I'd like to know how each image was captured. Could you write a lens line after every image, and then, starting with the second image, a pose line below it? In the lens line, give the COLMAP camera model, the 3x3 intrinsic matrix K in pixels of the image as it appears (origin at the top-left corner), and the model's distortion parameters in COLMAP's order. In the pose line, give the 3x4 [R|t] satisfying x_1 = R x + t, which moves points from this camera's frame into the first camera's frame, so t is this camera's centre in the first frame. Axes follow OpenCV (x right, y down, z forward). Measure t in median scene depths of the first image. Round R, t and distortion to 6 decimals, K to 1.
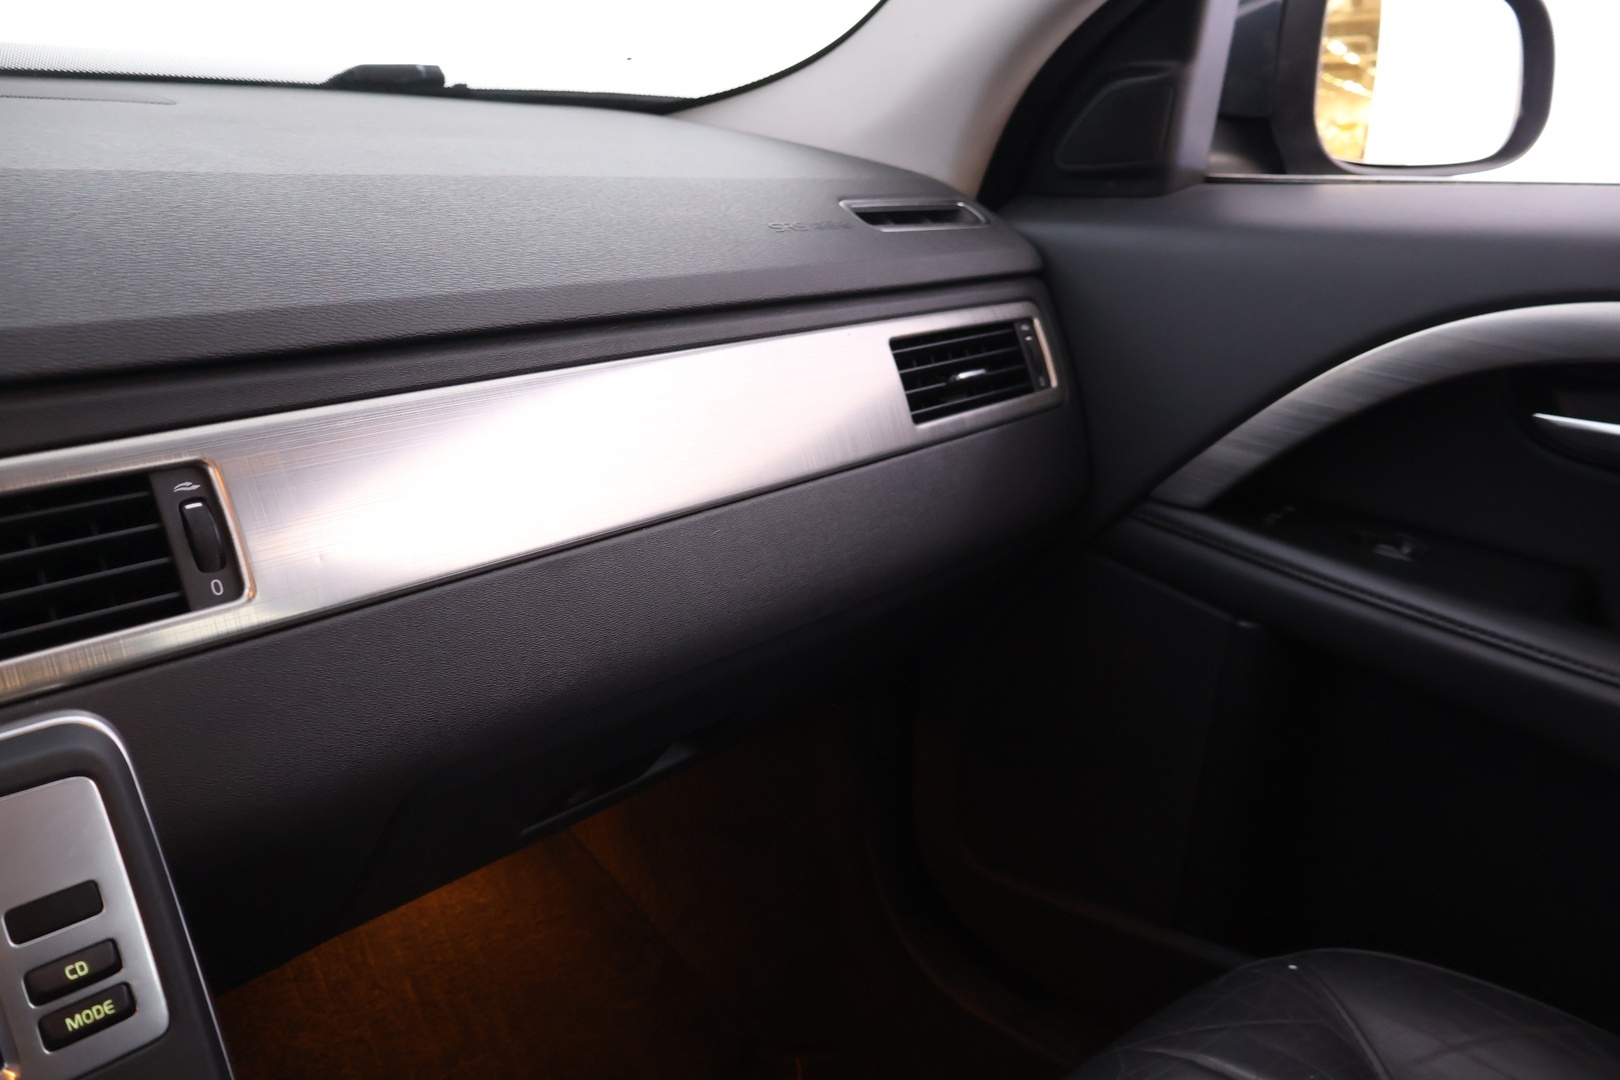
lens RADIAL K [[1367.8, 0, 810.0], [0, 1367.8, 540.0], [0, 0, 1]] dist [-0.005486, 0.009525]
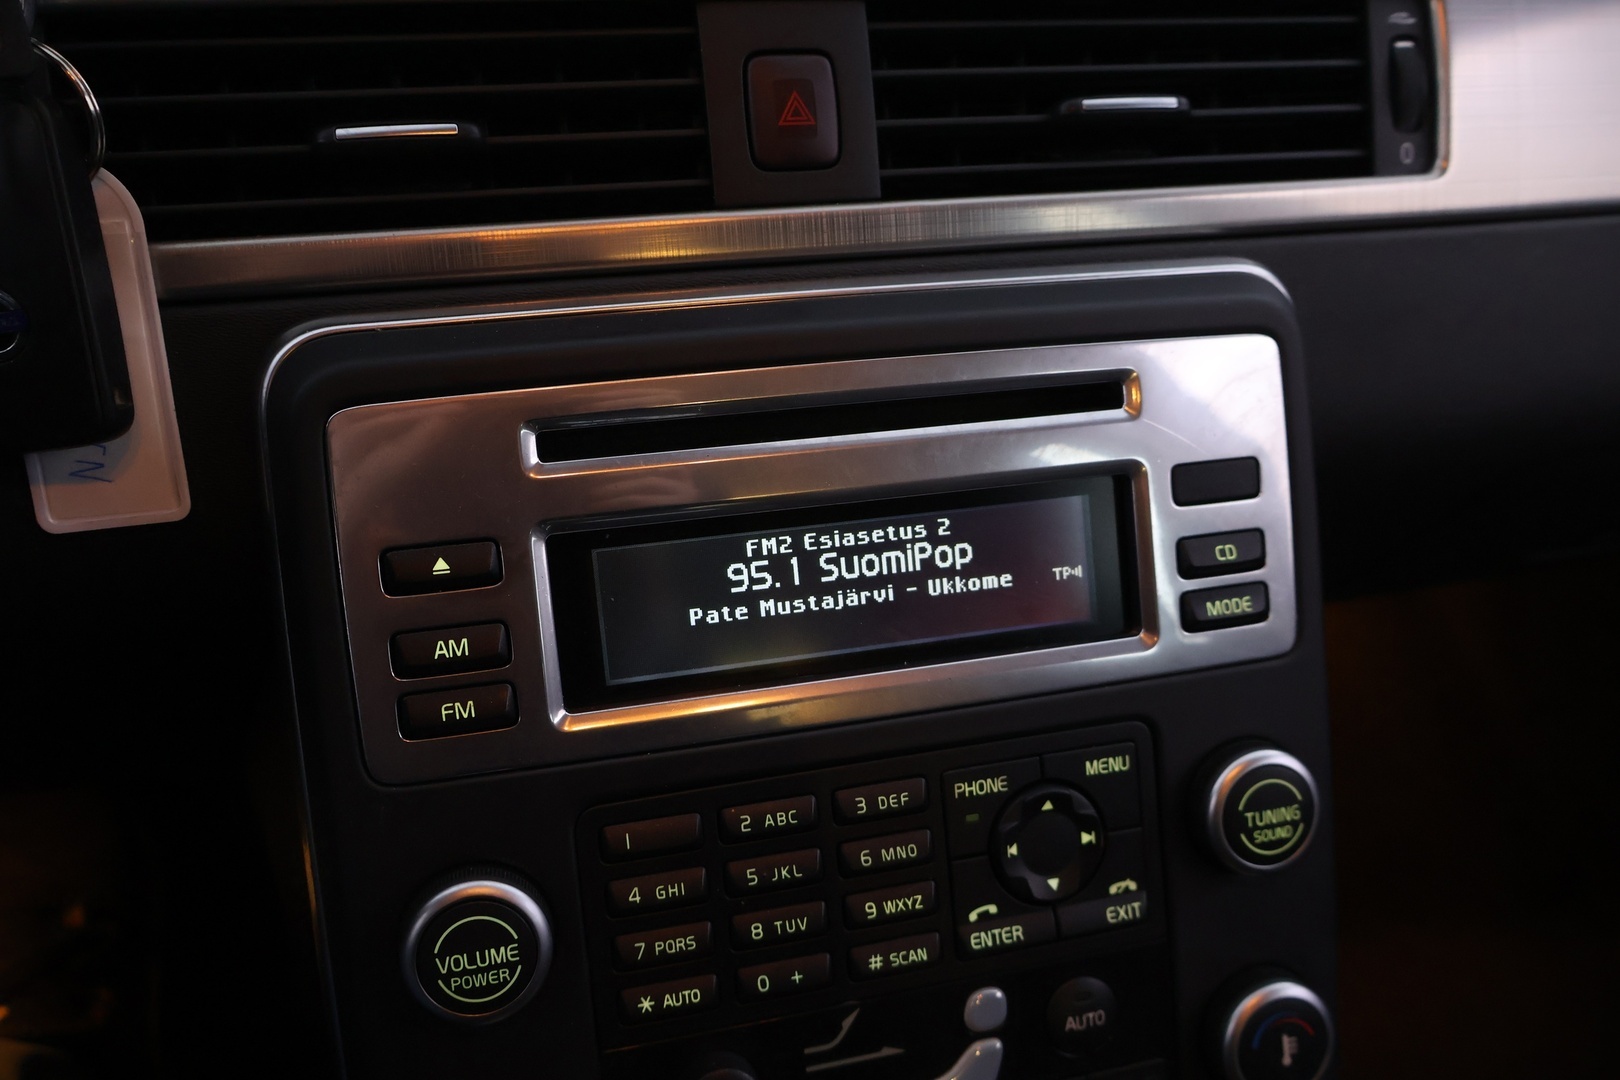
lens RADIAL K [[1367.8, 0, 810.0], [0, 1367.8, 540.0], [0, 0, 1]] dist [-0.005486, 0.009525]
pose [[0.855784, 0.259486, -0.447550, -0.184538], [-0.171883, 0.958580, 0.227112, 0.076538], [0.487945, -0.117433, 0.864939, 0.062132]]
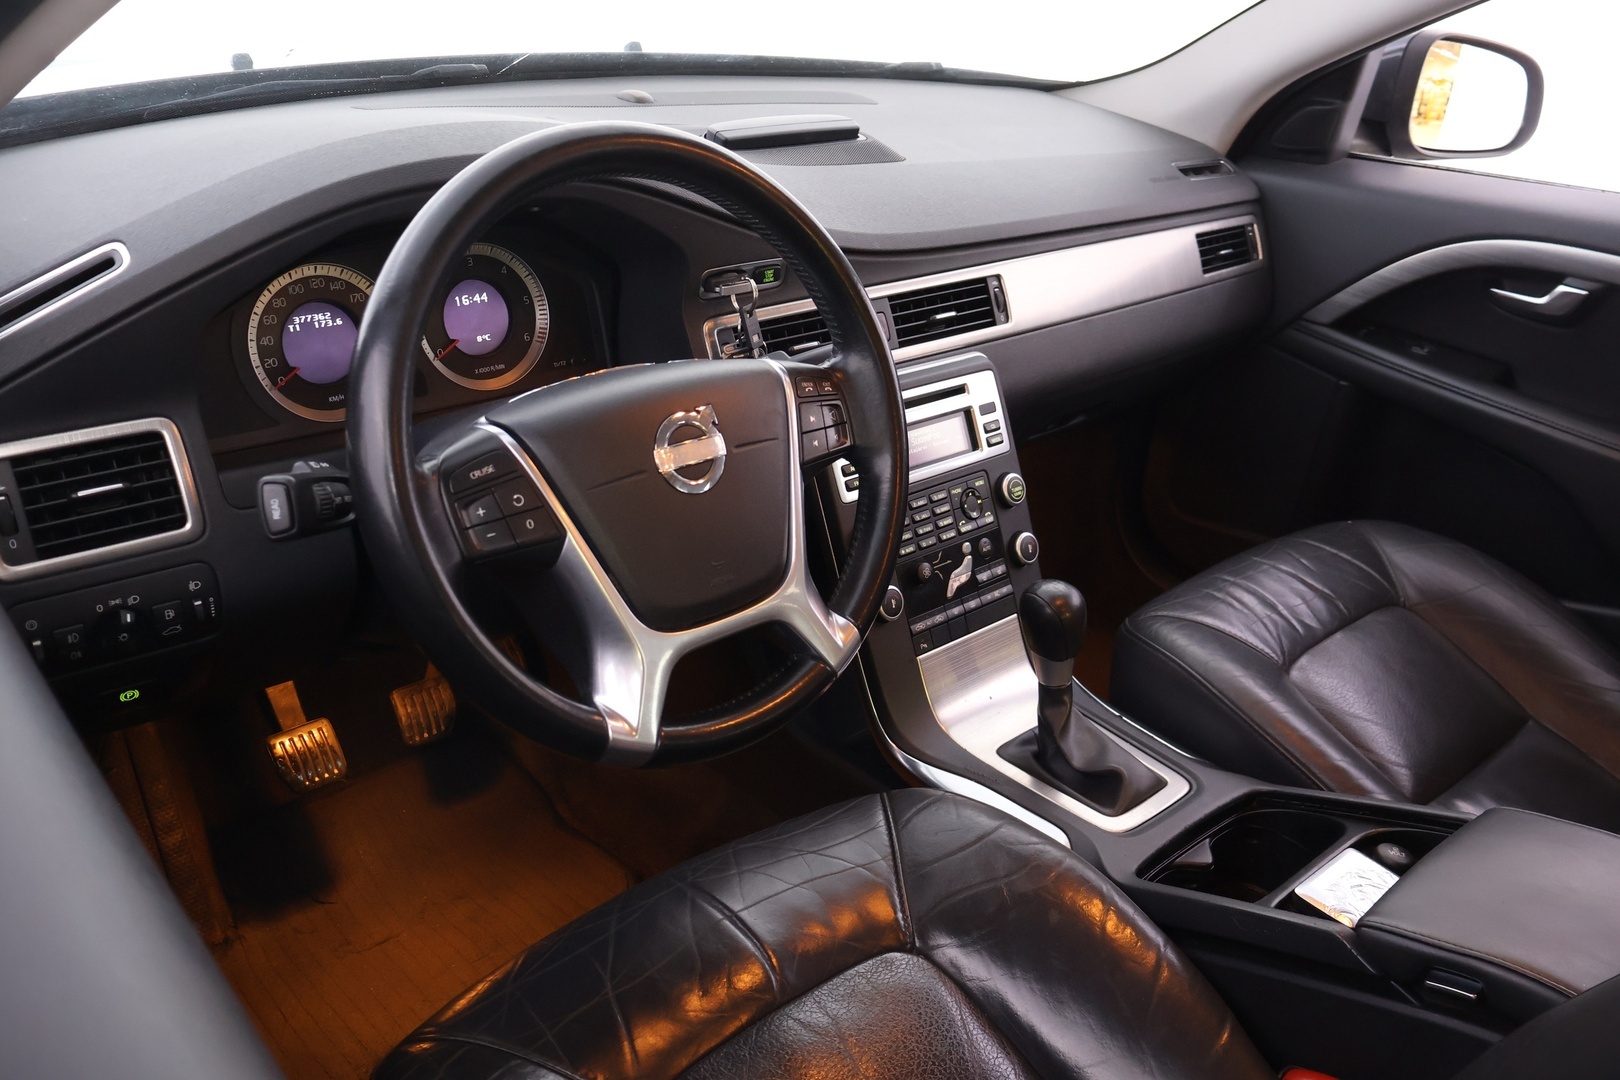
lens RADIAL K [[1367.8, 0, 810.0], [0, 1367.8, 540.0], [0, 0, 1]] dist [-0.005486, 0.009525]
pose [[0.996549, 0.072438, -0.040529, -0.406009], [-0.066858, 0.989868, 0.125267, 0.097817], [0.049193, -0.122125, 0.991295, -1.177990]]
